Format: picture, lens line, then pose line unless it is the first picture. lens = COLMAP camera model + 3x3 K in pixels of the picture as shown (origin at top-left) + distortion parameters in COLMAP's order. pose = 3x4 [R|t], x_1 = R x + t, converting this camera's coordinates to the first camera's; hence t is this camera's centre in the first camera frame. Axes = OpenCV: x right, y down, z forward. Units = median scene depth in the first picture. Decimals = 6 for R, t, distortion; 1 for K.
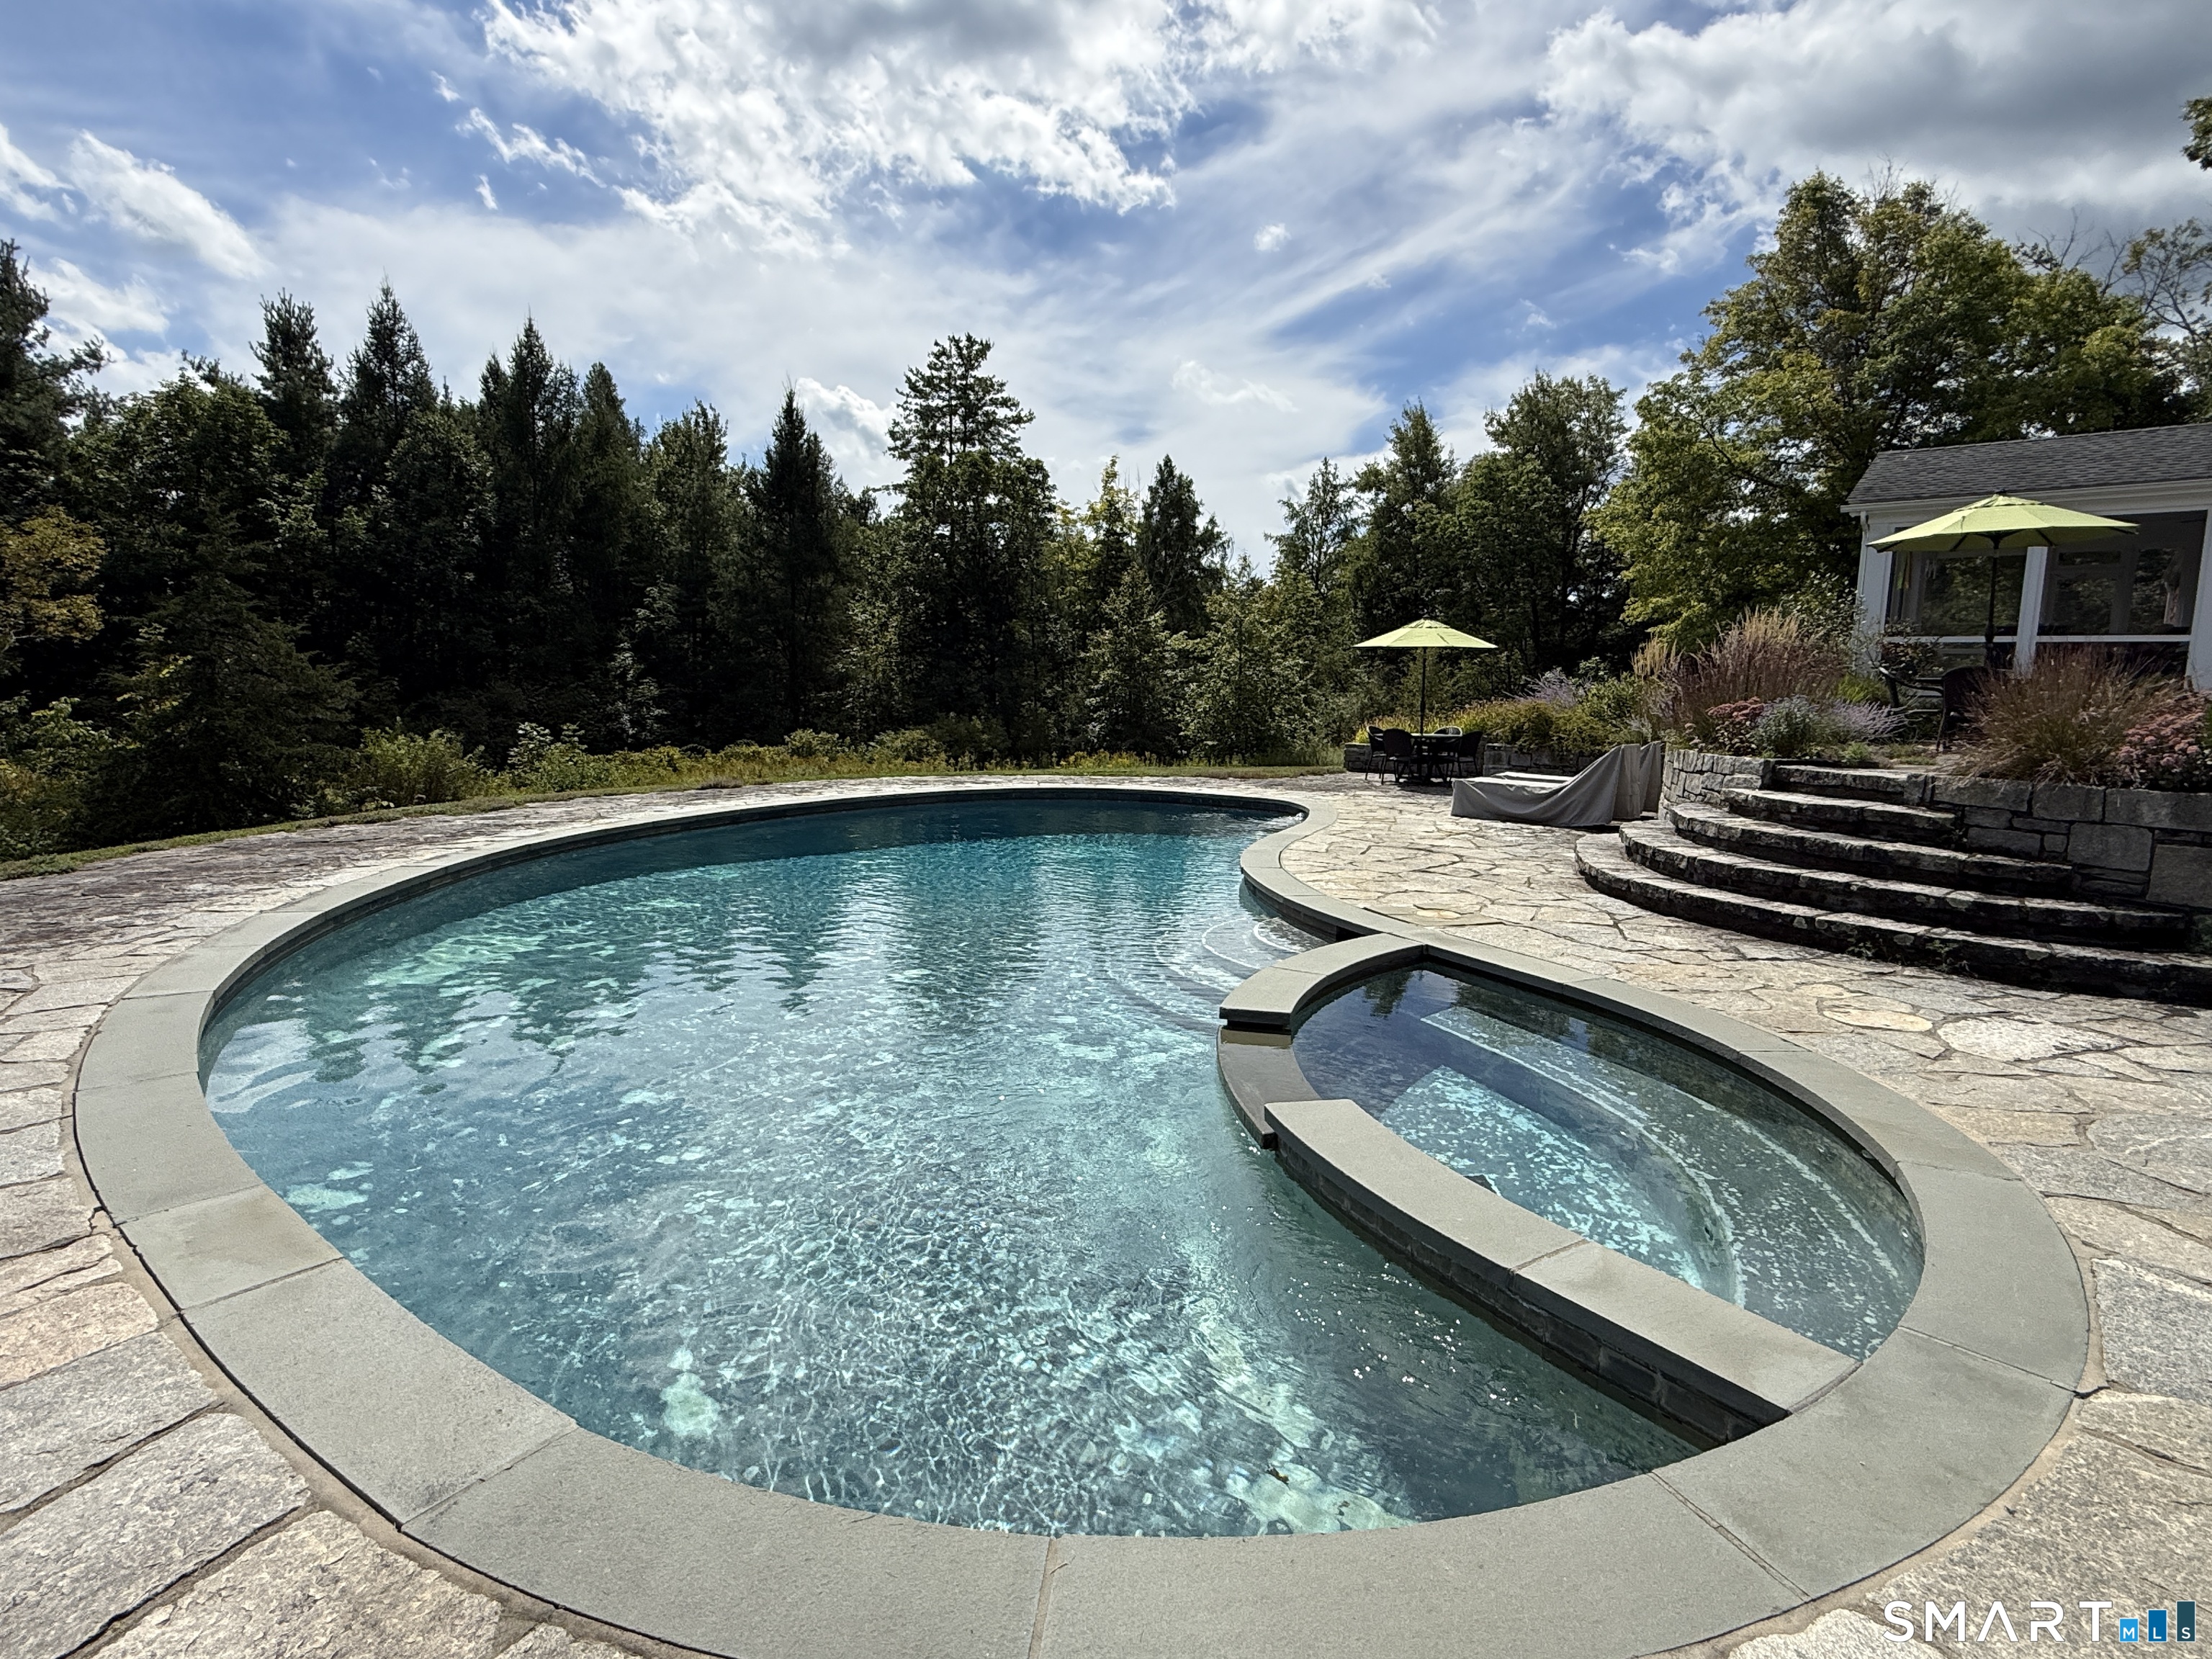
lens RADIAL K [[1134.0, 0, 1103.8], [0, 1134.0, 833.0], [0, 0, 1]] dist [-0.000791, -0.002244]
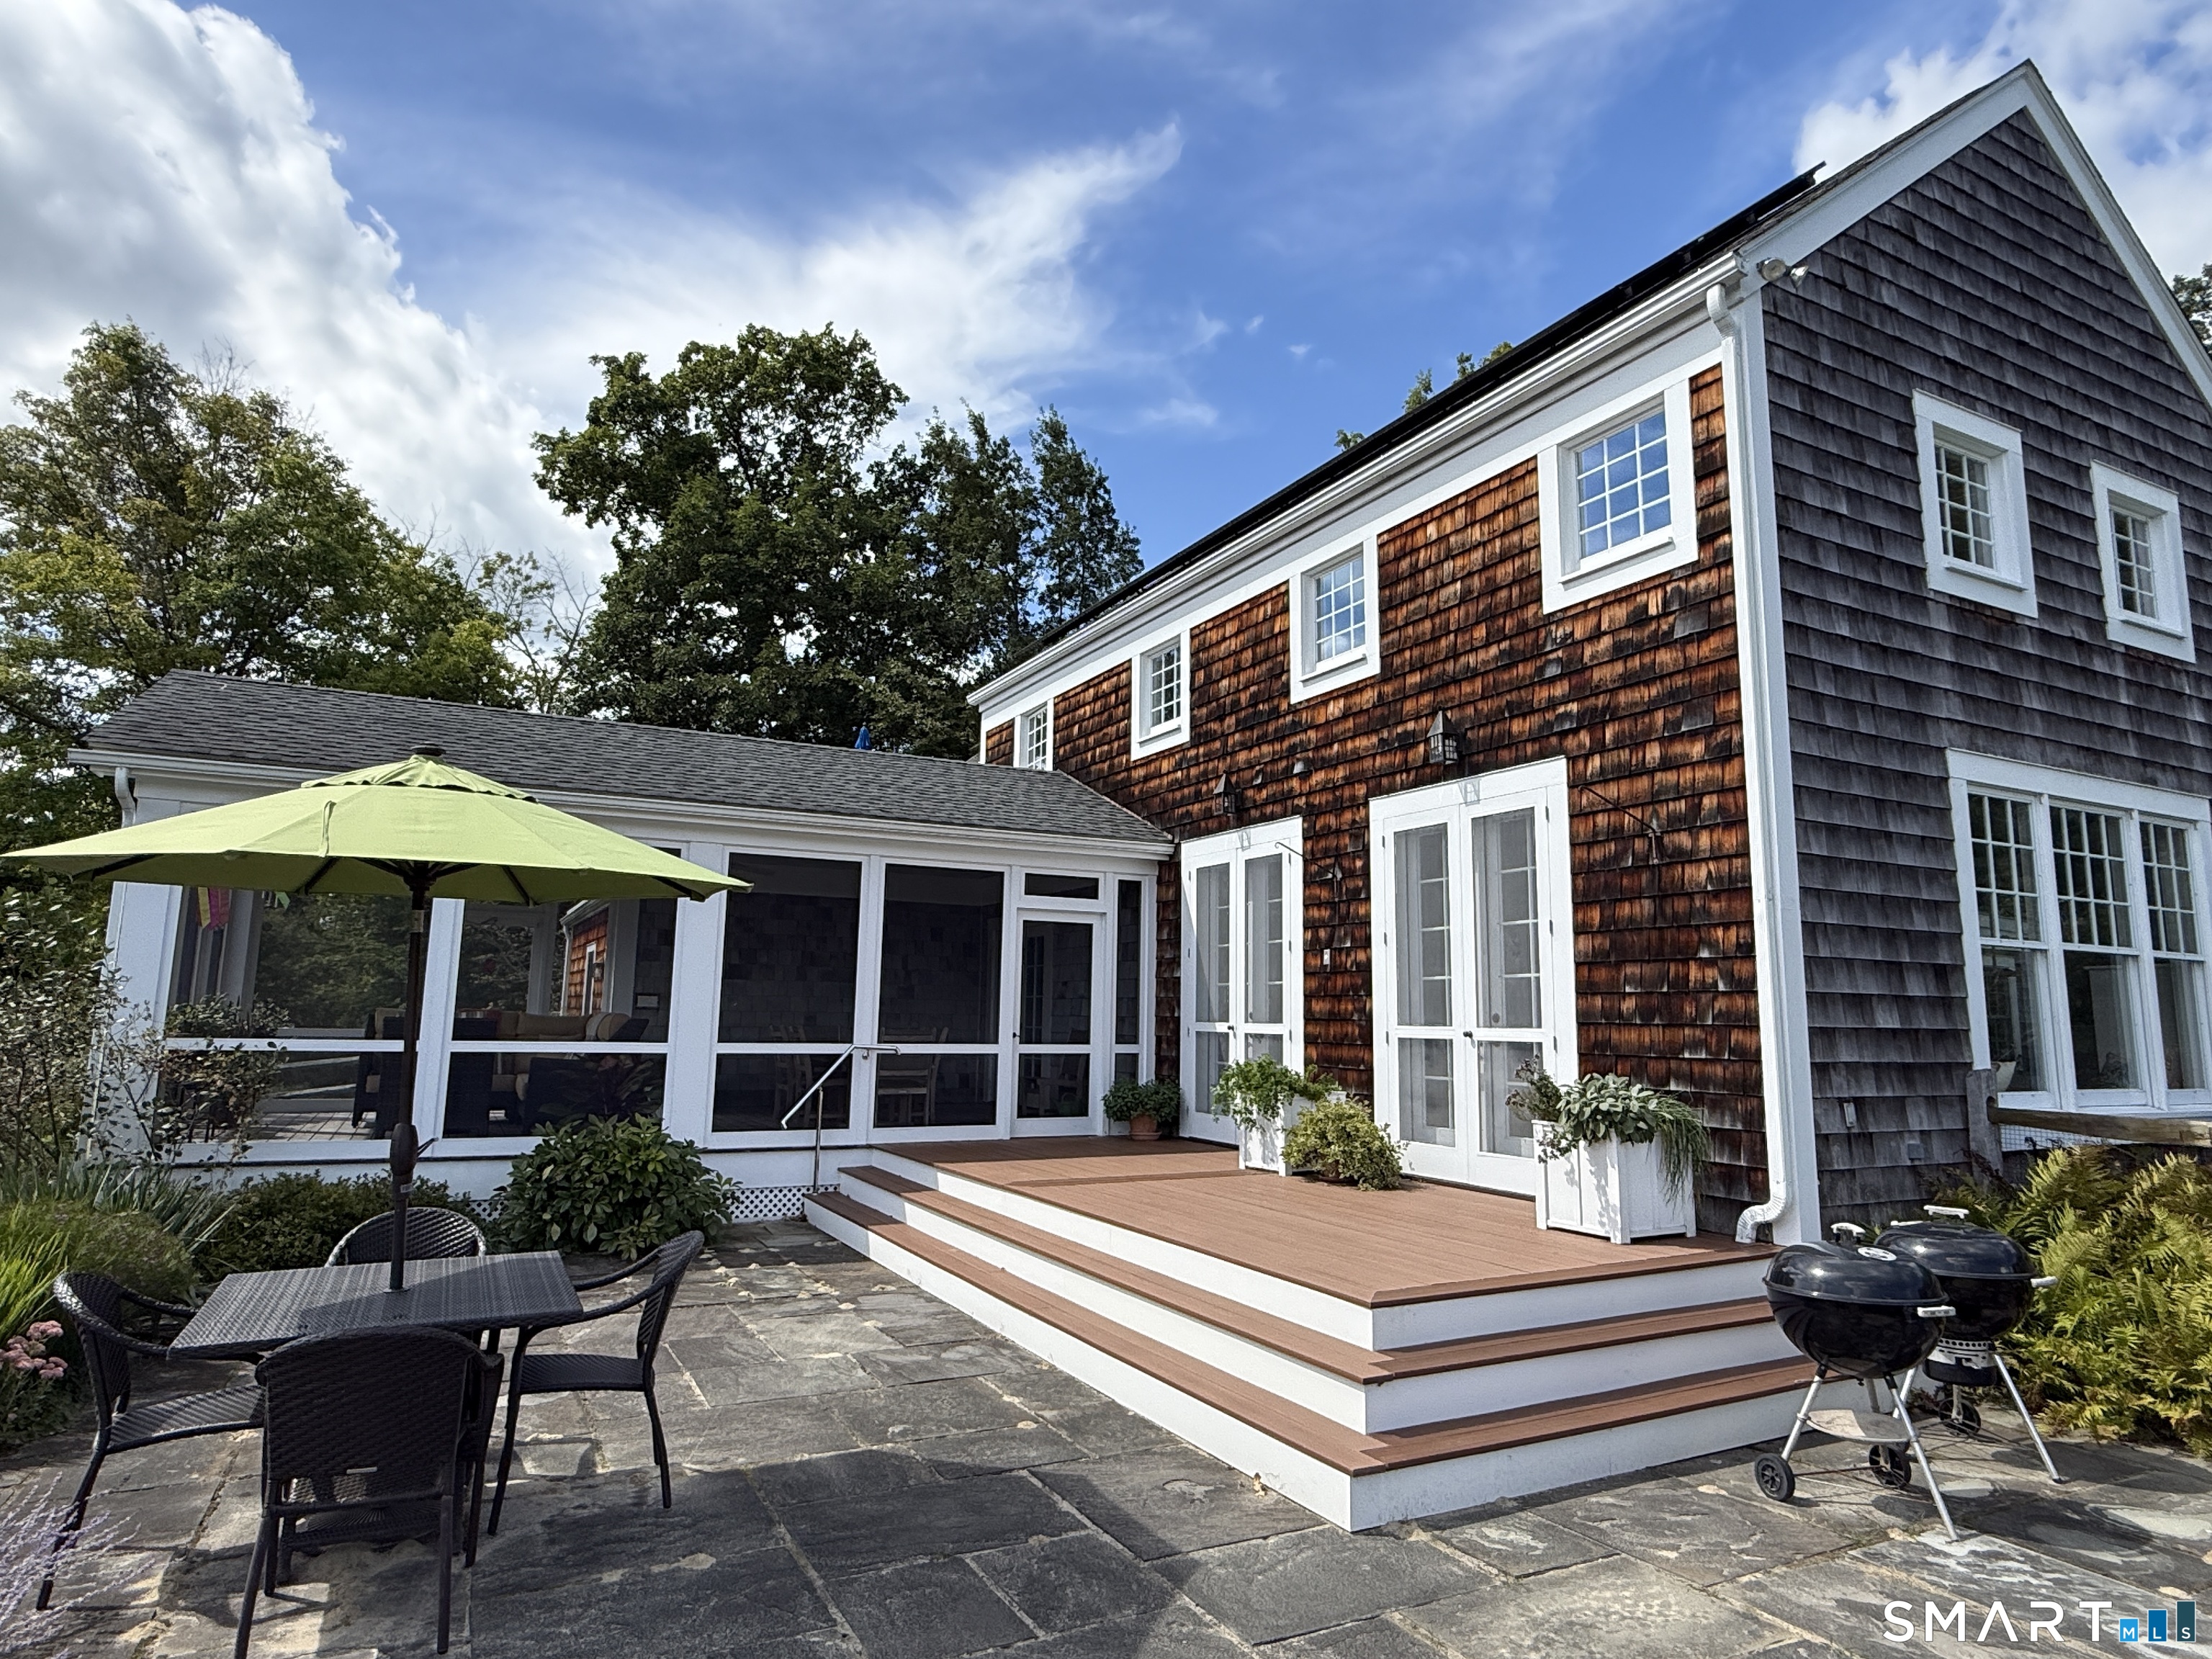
lens RADIAL K [[1280.0, 0, 1099.7], [0, 1280.0, 839.6], [0, 0, 1]] dist [-0.004317, 0.007615]
pose [[0.373101, 0.114379, 0.920713, 0.339586], [0.109284, 0.980046, -0.166035, -0.124134], [-0.921332, 0.162567, 0.353156, 0.449519]]
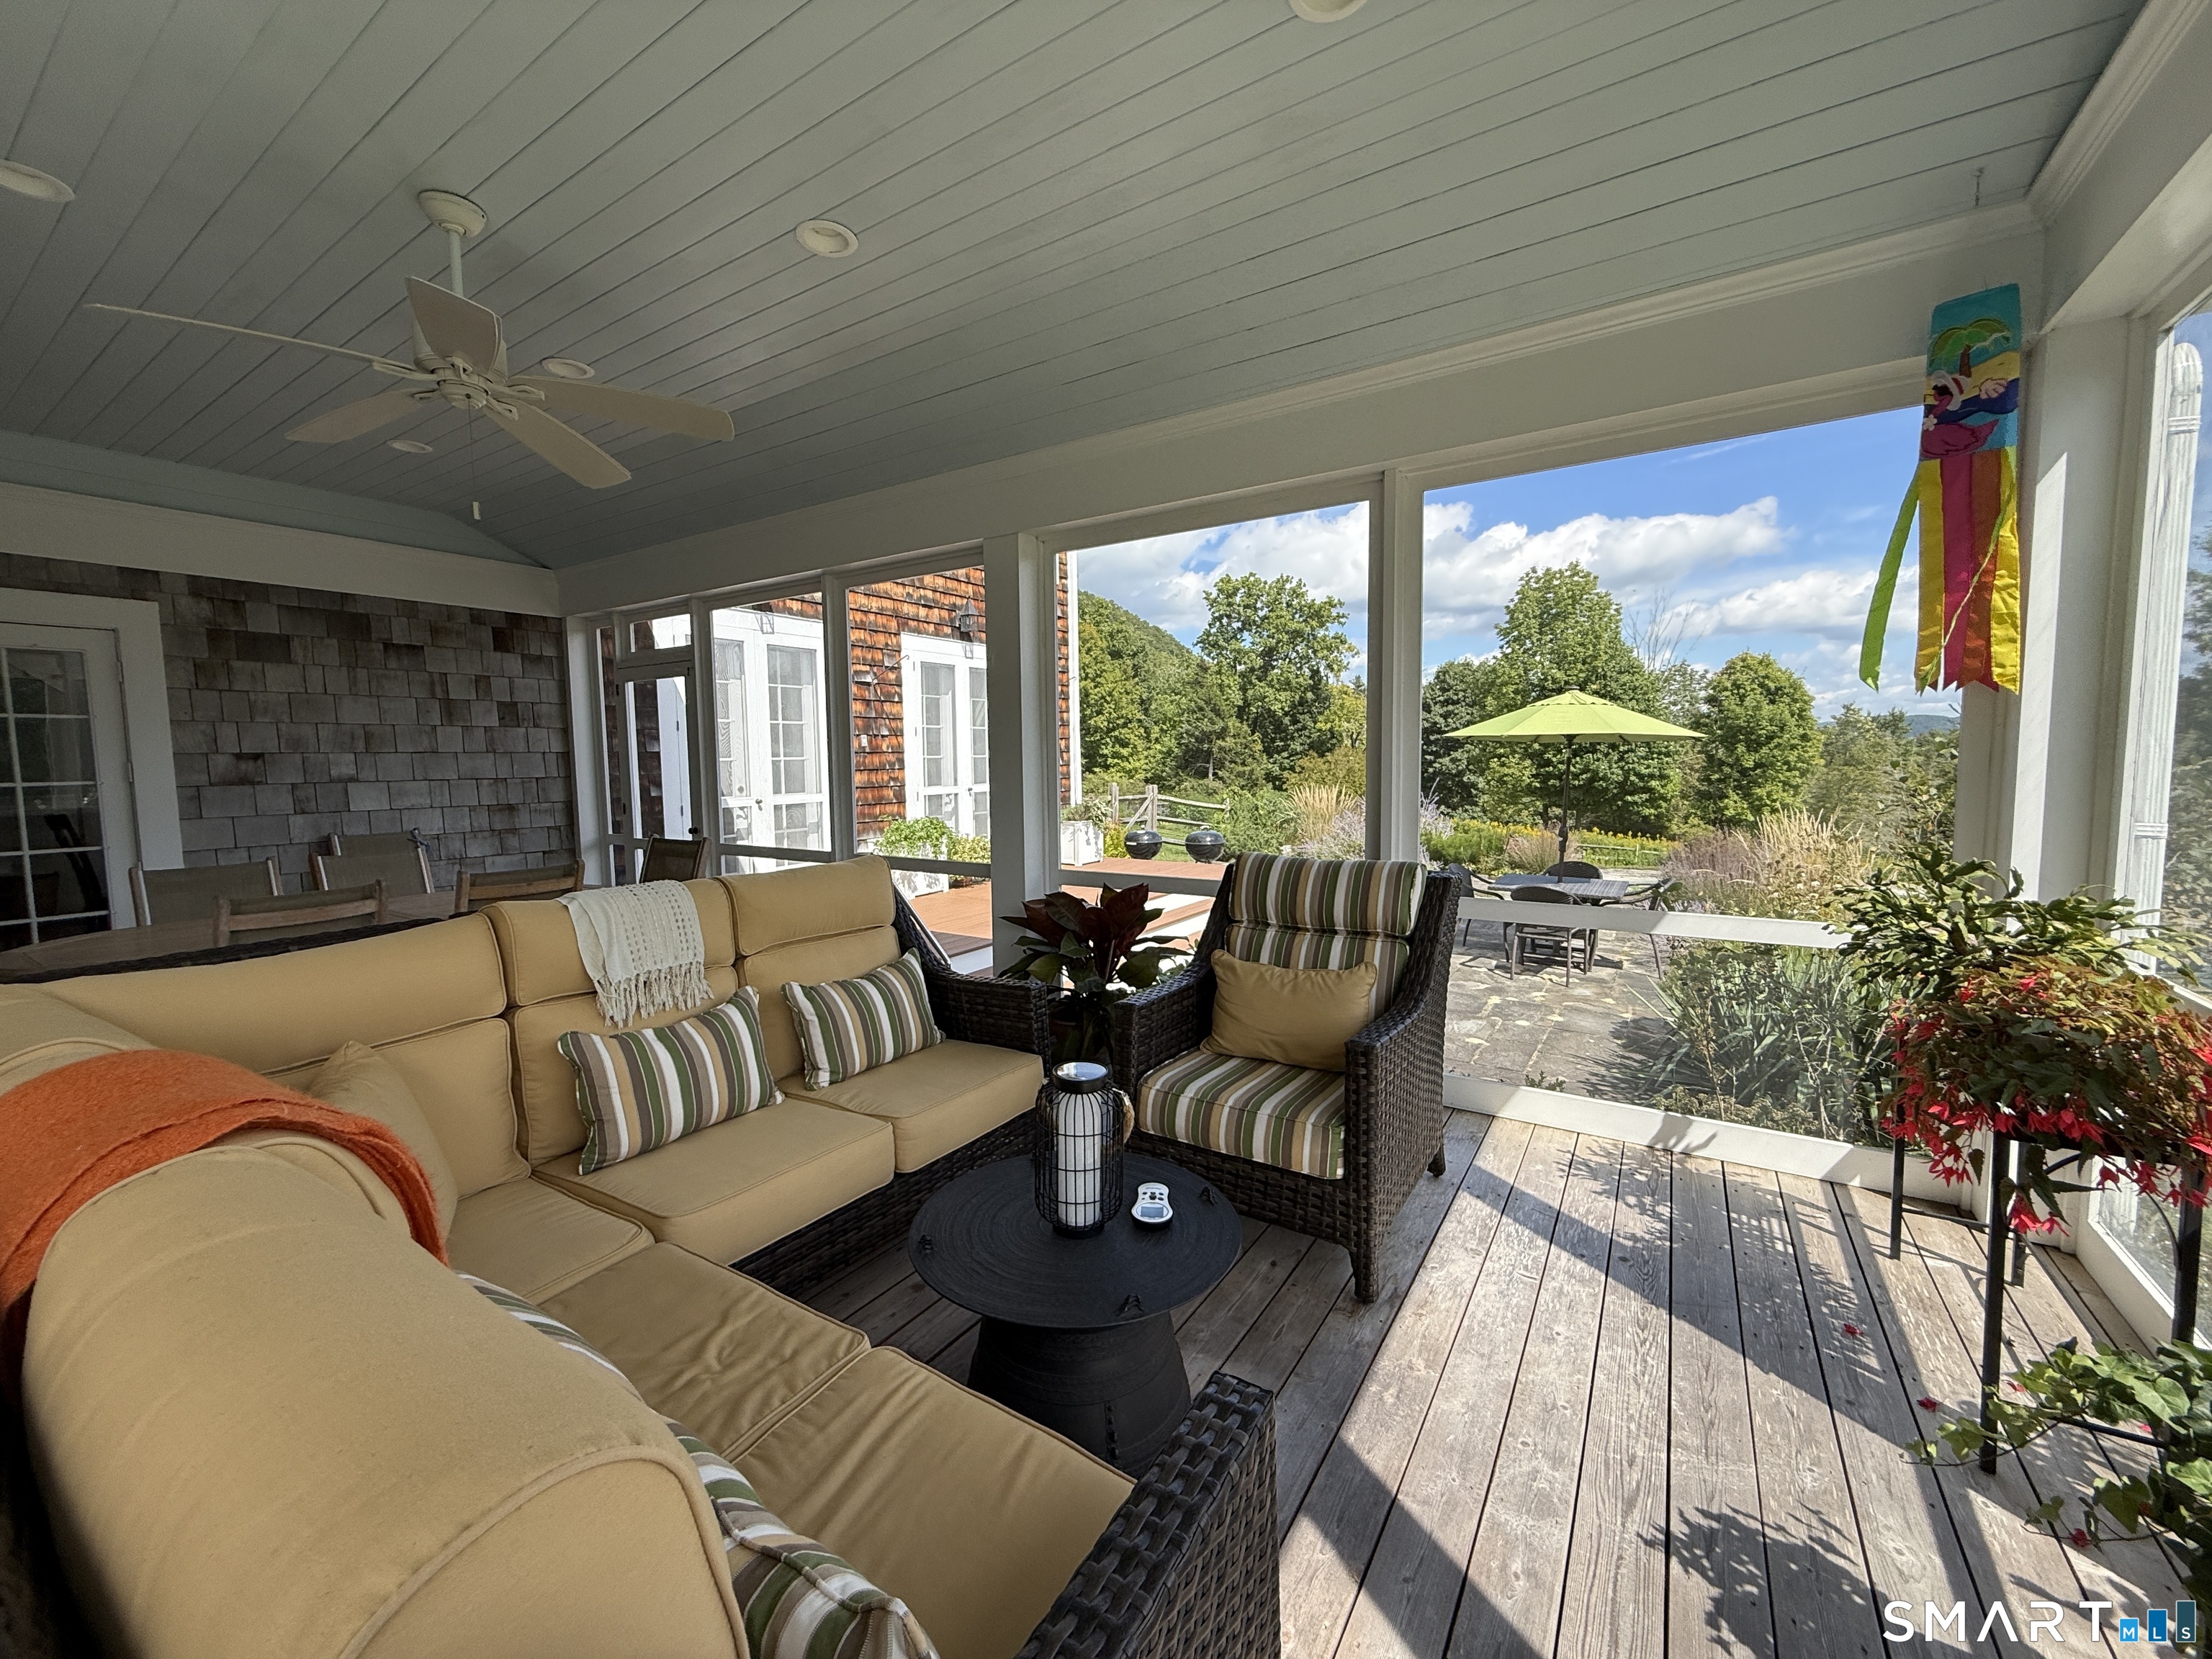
lens RADIAL K [[855.3, 0, 1114.8], [0, 855.3, 832.2], [0, 0, 1]] dist [-0.007474, 0.000215]
pose [[-0.990320, 0.007764, -0.138589, 0.681502], [-0.021966, 0.977088, 0.211701, -0.186665], [0.137057, 0.212696, -0.967458, 0.895896]]
